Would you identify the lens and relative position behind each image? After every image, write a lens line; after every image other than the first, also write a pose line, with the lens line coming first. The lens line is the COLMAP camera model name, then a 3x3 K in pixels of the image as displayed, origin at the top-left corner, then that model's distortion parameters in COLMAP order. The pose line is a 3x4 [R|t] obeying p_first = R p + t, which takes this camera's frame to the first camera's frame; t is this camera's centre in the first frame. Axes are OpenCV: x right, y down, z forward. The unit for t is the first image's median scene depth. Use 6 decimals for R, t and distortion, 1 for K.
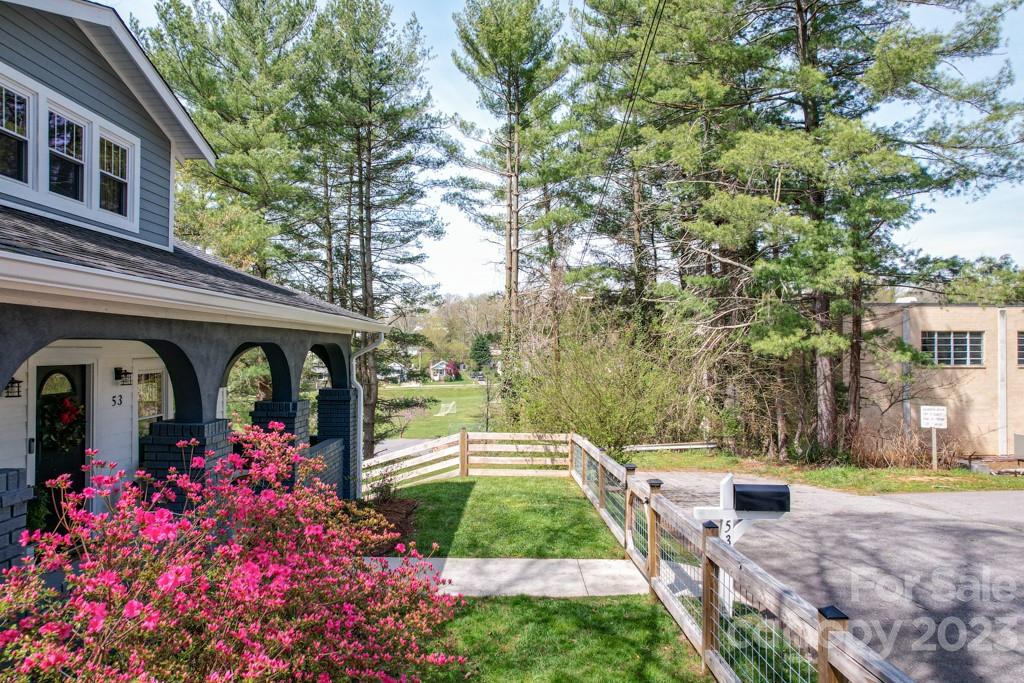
lens RADIAL K [[665.0, 0, 504.4], [0, 665.0, 343.9], [0, 0, 1]] dist [-0.038388, 0.021628]
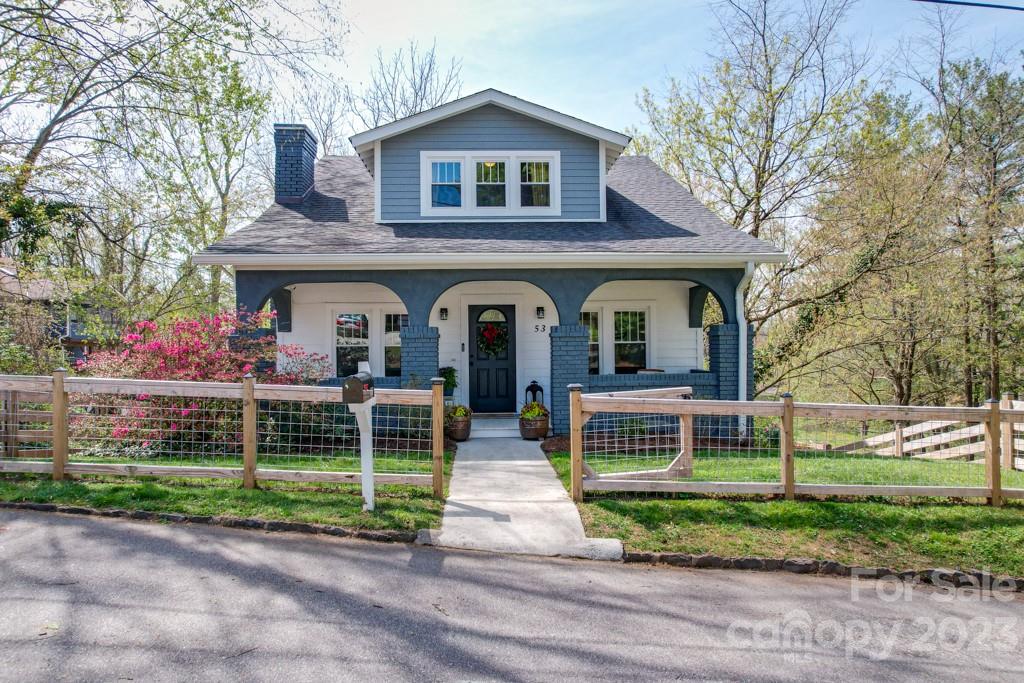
lens RADIAL K [[665.0, 0, 505.5], [0, 665.0, 343.4], [0, 0, 1]] dist [-0.038388, 0.021628]
pose [[0.063222, -0.005867, -0.997982, 1.013341], [0.015303, 0.999871, -0.004908, 0.135862], [0.997882, -0.014962, 0.063304, 0.873589]]
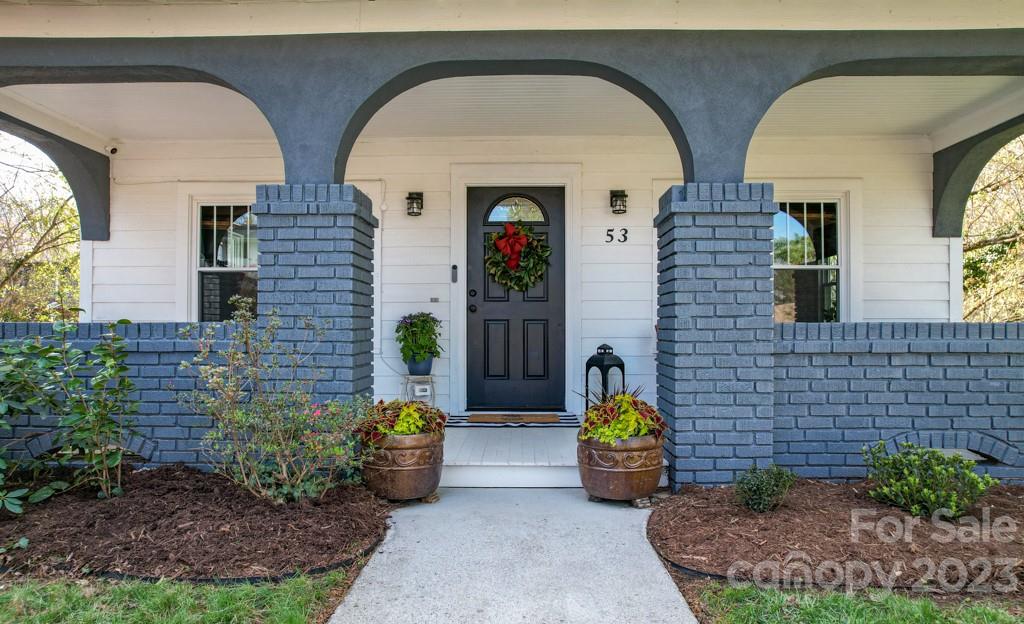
lens RADIAL K [[667.3, 0, 501.5], [0, 667.3, 320.0], [0, 0, 1]] dist [-0.036781, 0.000228]
pose [[-0.003150, -0.013025, -0.999910, 0.158190], [0.005848, 0.999898, -0.013043, 0.200685], [0.999978, -0.005889, -0.003073, 0.929969]]
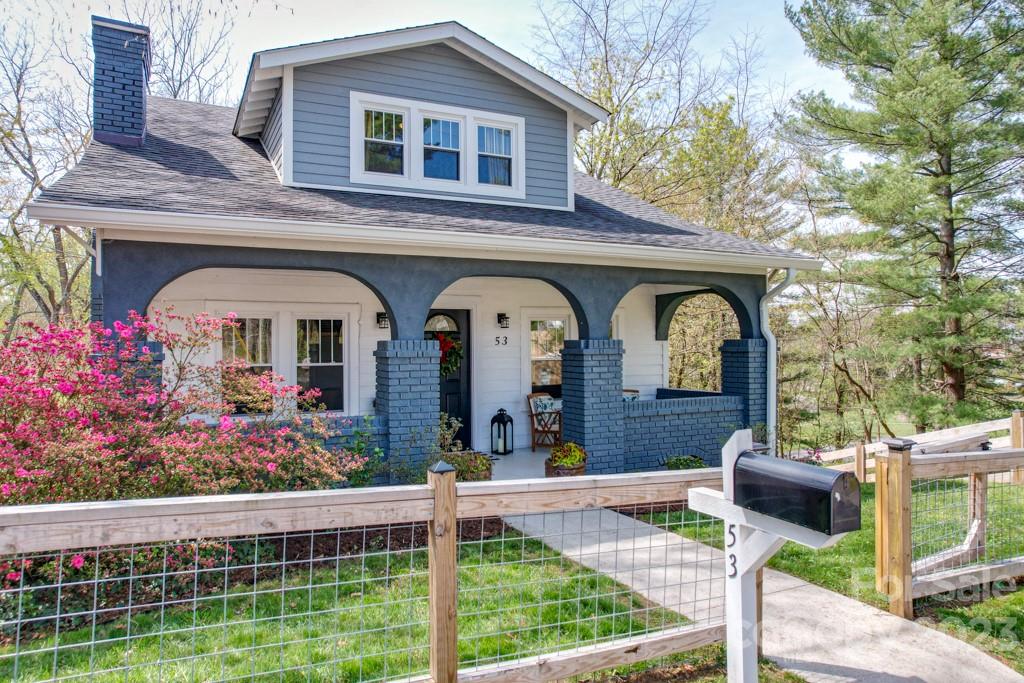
lens RADIAL K [[665.0, 0, 511.1], [0, 665.0, 343.1], [0, 0, 1]] dist [-0.038388, 0.021628]
pose [[0.462027, -0.012282, -0.886781, 0.524442], [0.015618, 0.999862, -0.005711, 0.103885], [0.886728, -0.011211, 0.462155, 0.485948]]
